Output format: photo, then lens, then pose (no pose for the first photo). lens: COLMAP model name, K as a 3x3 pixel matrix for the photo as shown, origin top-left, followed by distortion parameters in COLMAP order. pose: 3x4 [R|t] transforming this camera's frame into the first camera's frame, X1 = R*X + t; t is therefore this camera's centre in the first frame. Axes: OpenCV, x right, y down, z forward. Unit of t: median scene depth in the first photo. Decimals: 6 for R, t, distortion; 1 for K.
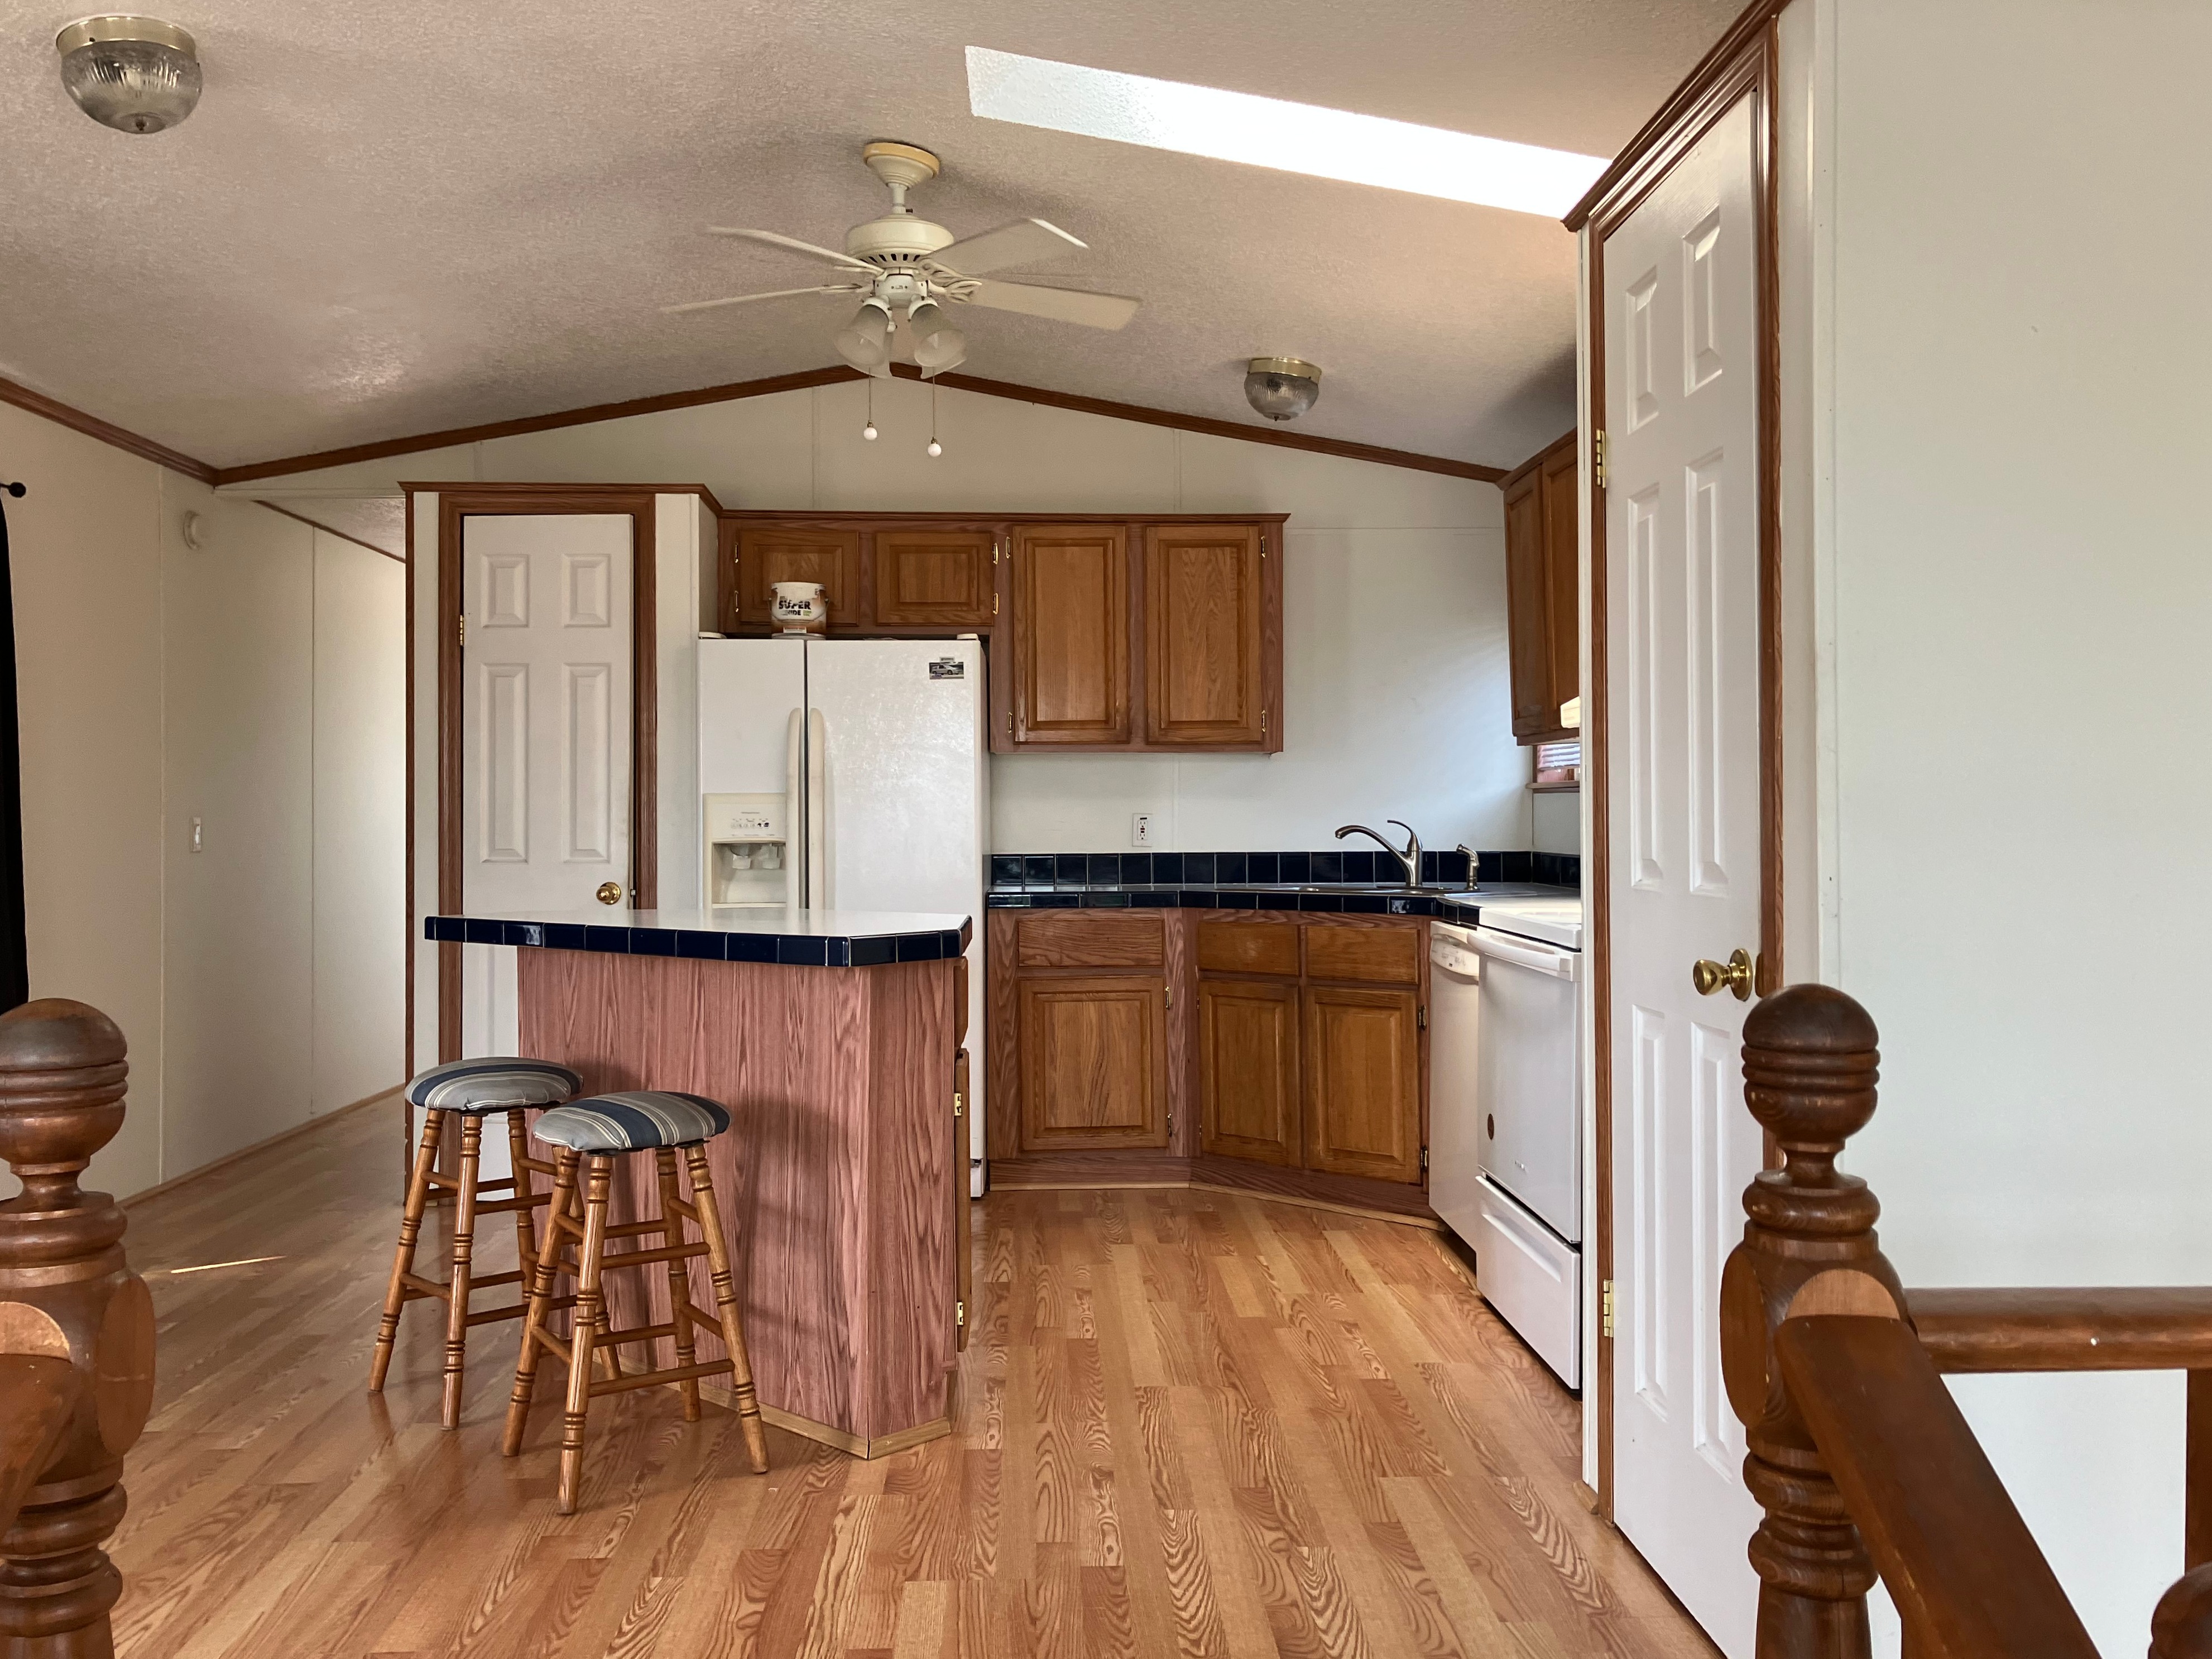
lens RADIAL K [[1798.9, 0, 1152.2], [0, 1798.9, 823.5], [0, 0, 1]] dist [0.044402, -0.044759]
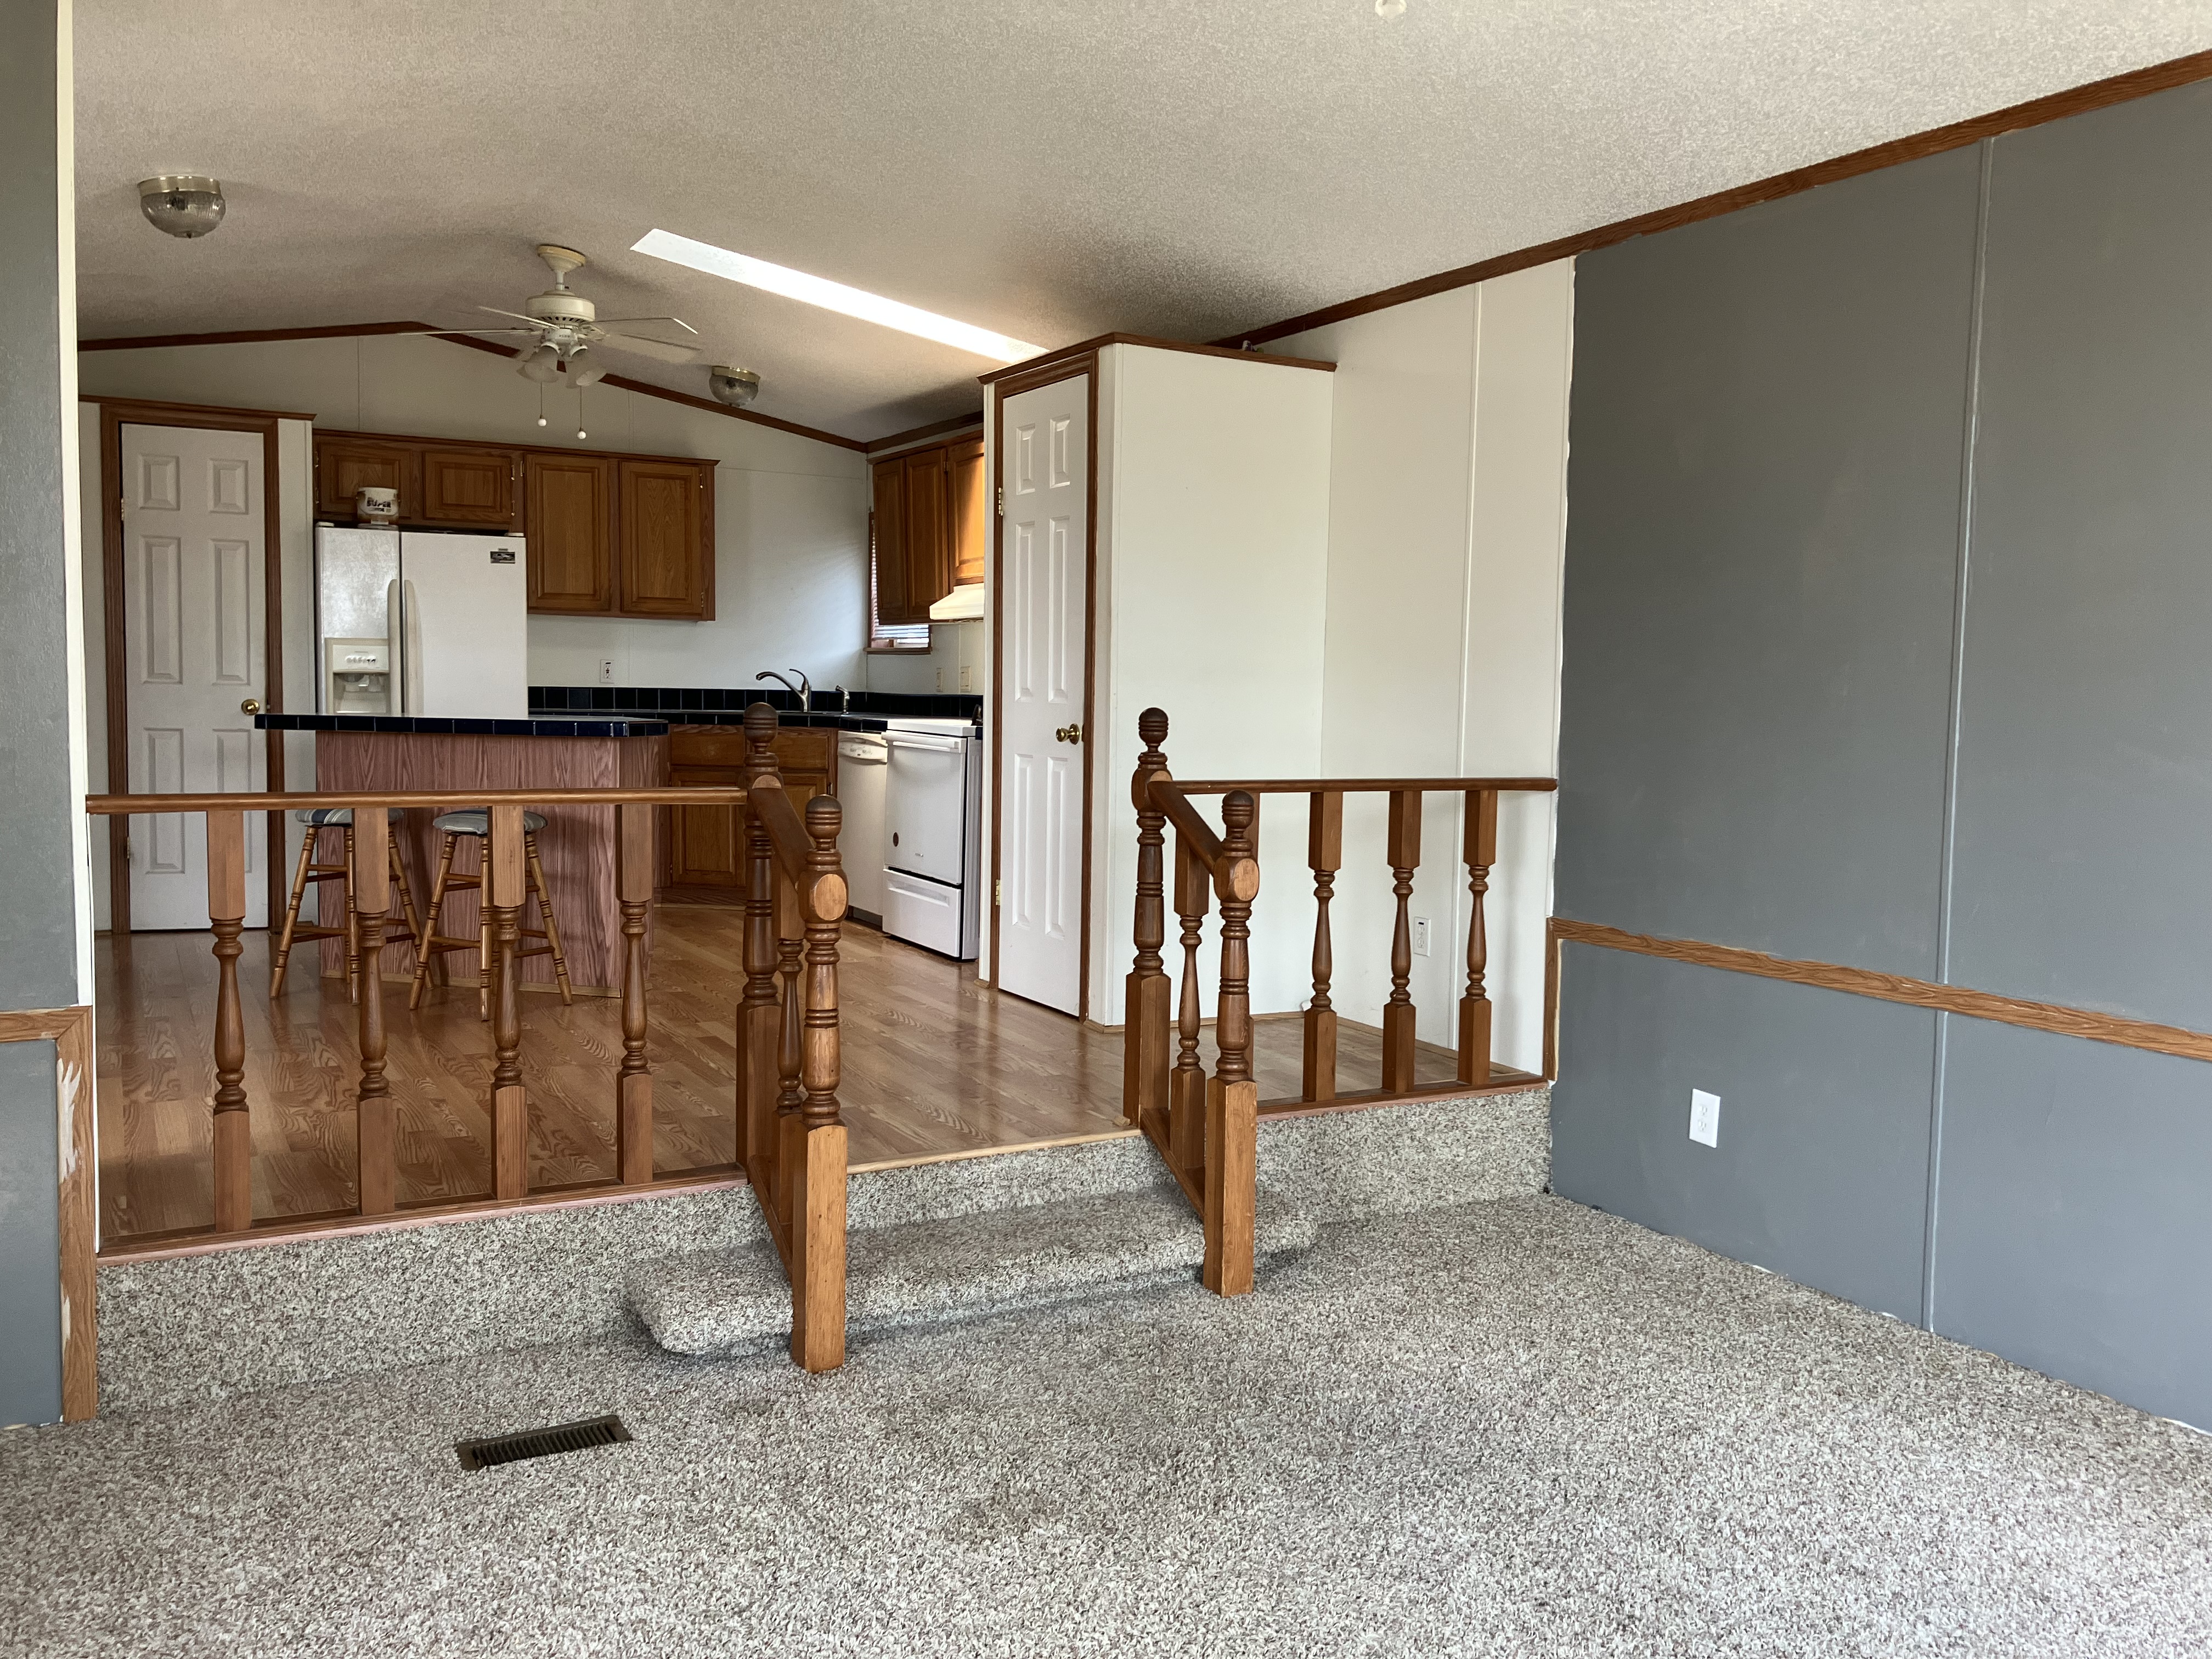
lens RADIAL K [[1798.8, 0, 1098.6], [0, 1798.8, 812.1], [0, 0, 1]] dist [0.044402, -0.044759]
pose [[0.903721, -0.009683, 0.428012, -0.308820], [-0.021990, 0.997375, 0.068994, 0.008785], [-0.427556, -0.071763, 0.901136, -0.547360]]
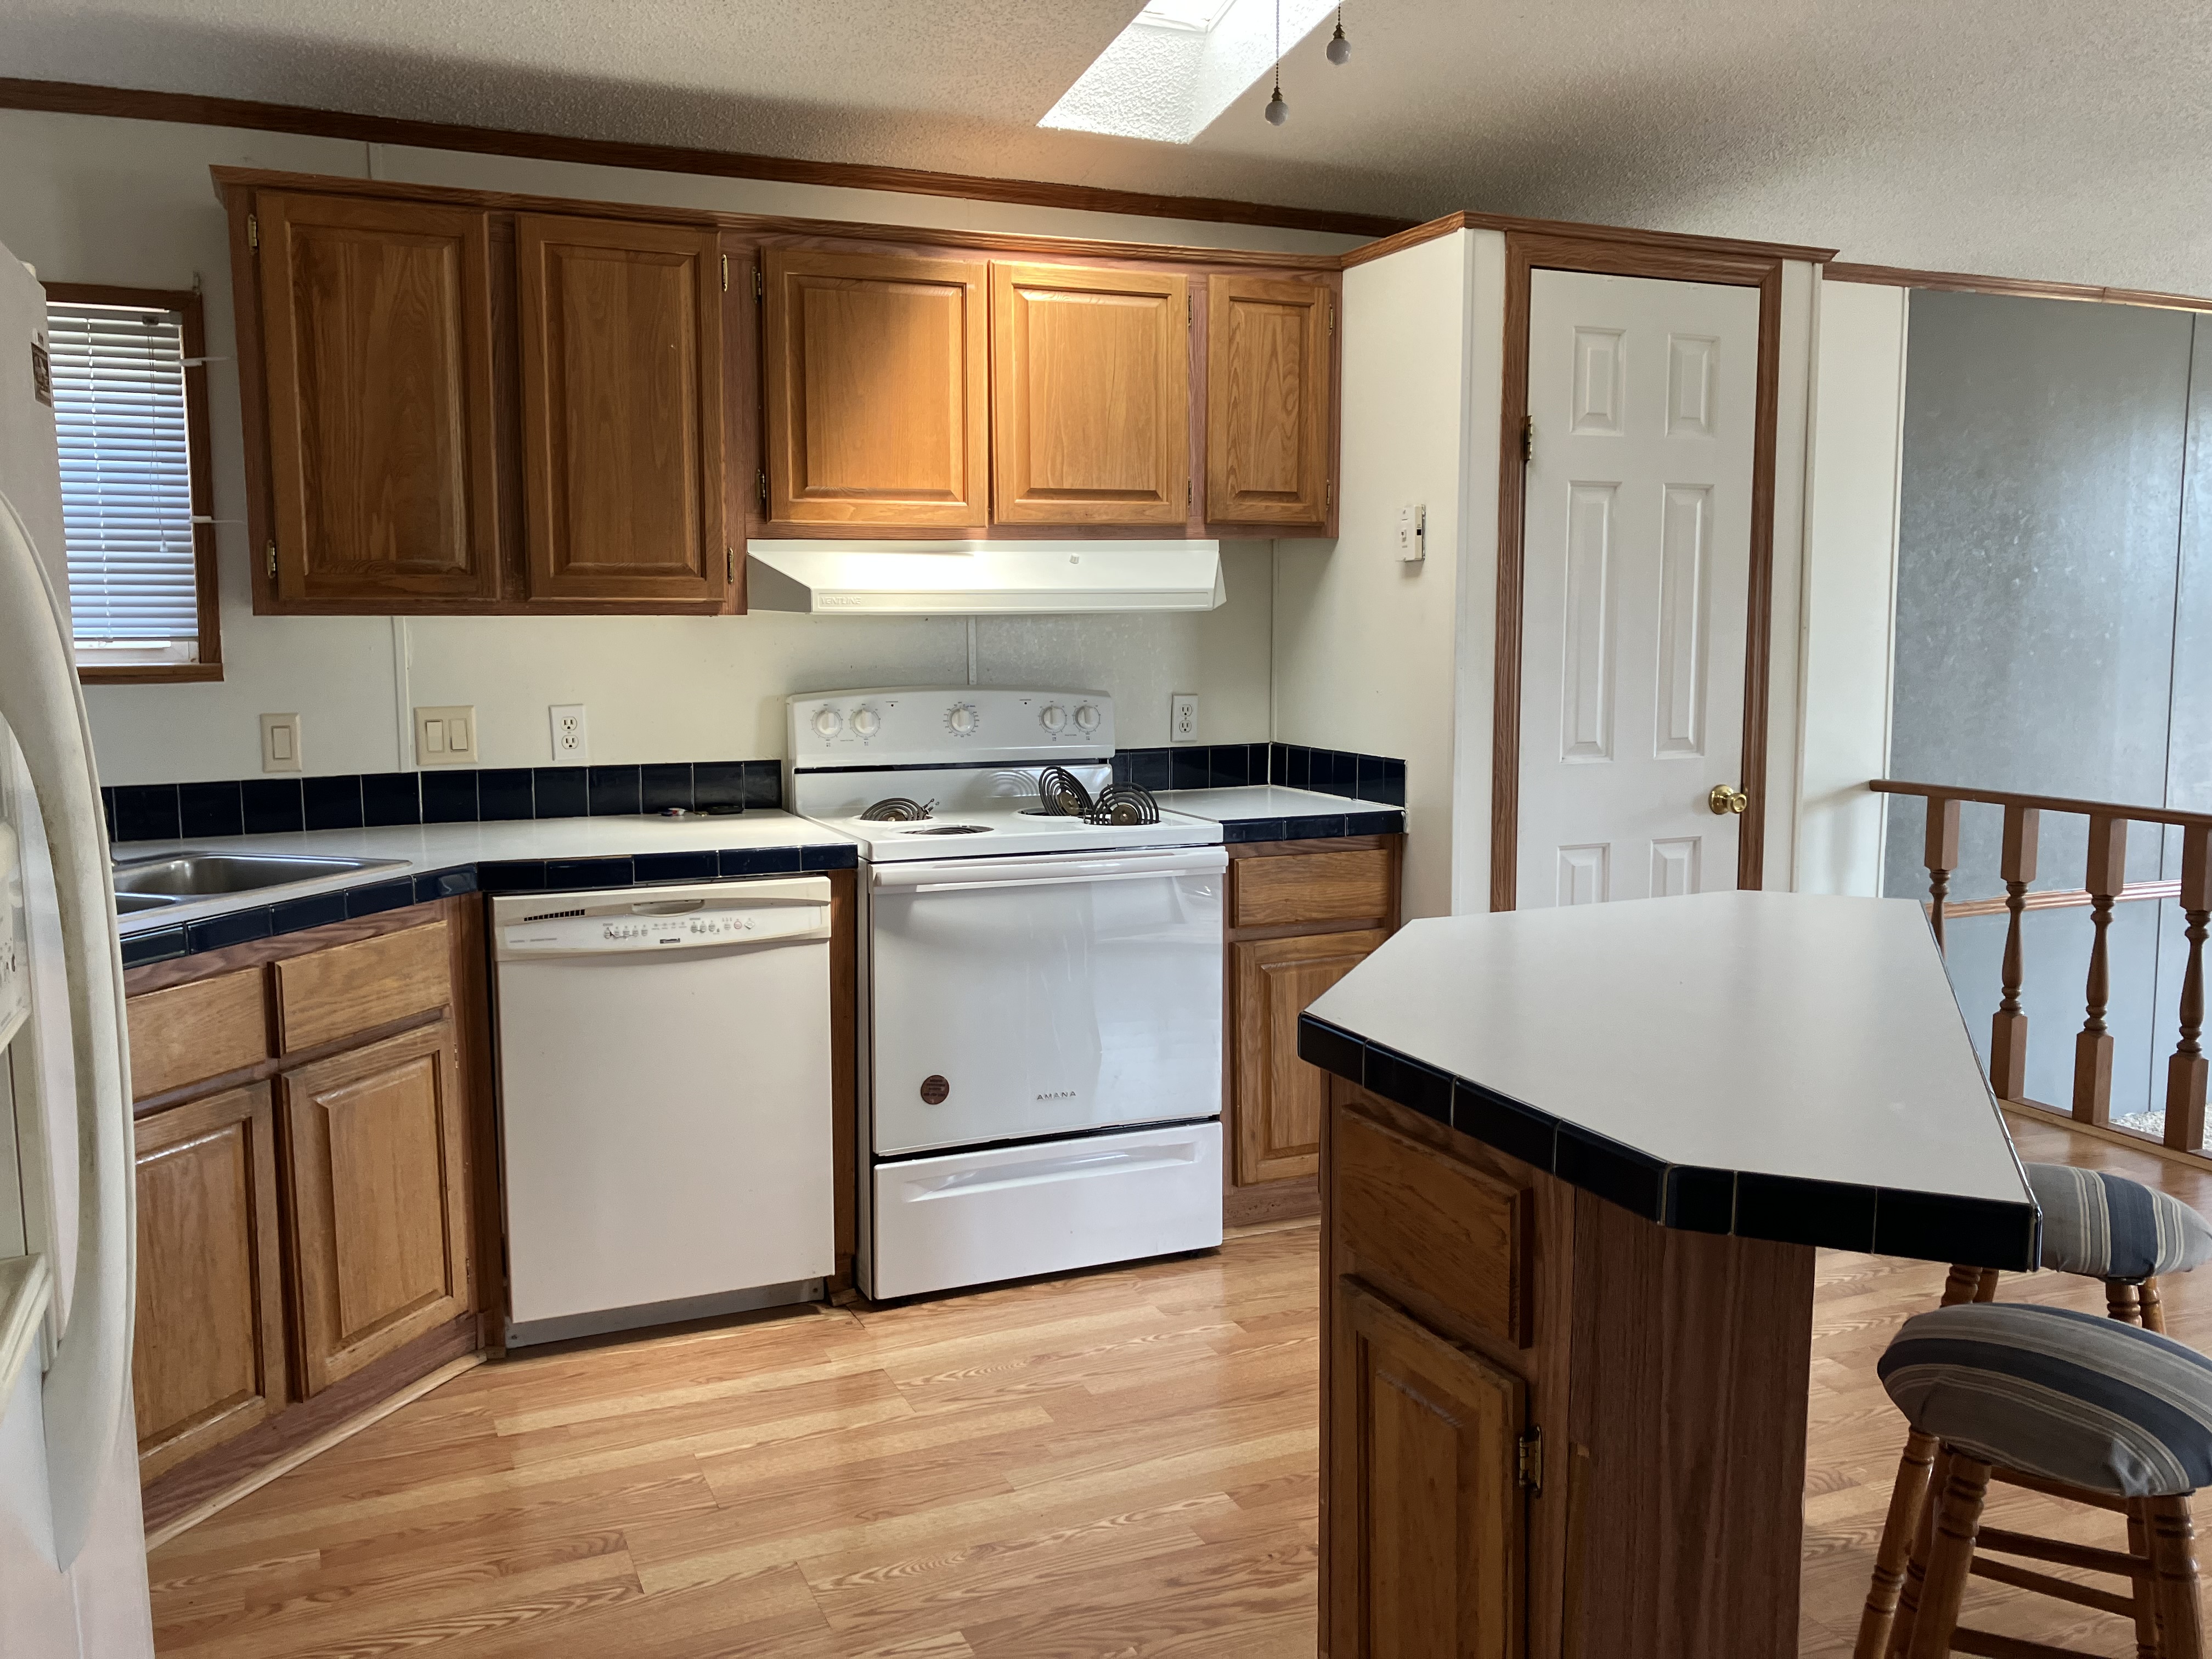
lens RADIAL K [[1798.8, 0, 1145.8], [0, 1798.8, 813.8], [0, 0, 1]] dist [0.044402, -0.044759]
pose [[-0.360546, -0.104380, 0.926882, -0.480779], [-0.000215, 0.993728, 0.111824, -0.044363], [-0.932741, 0.040119, -0.358308, 0.932384]]
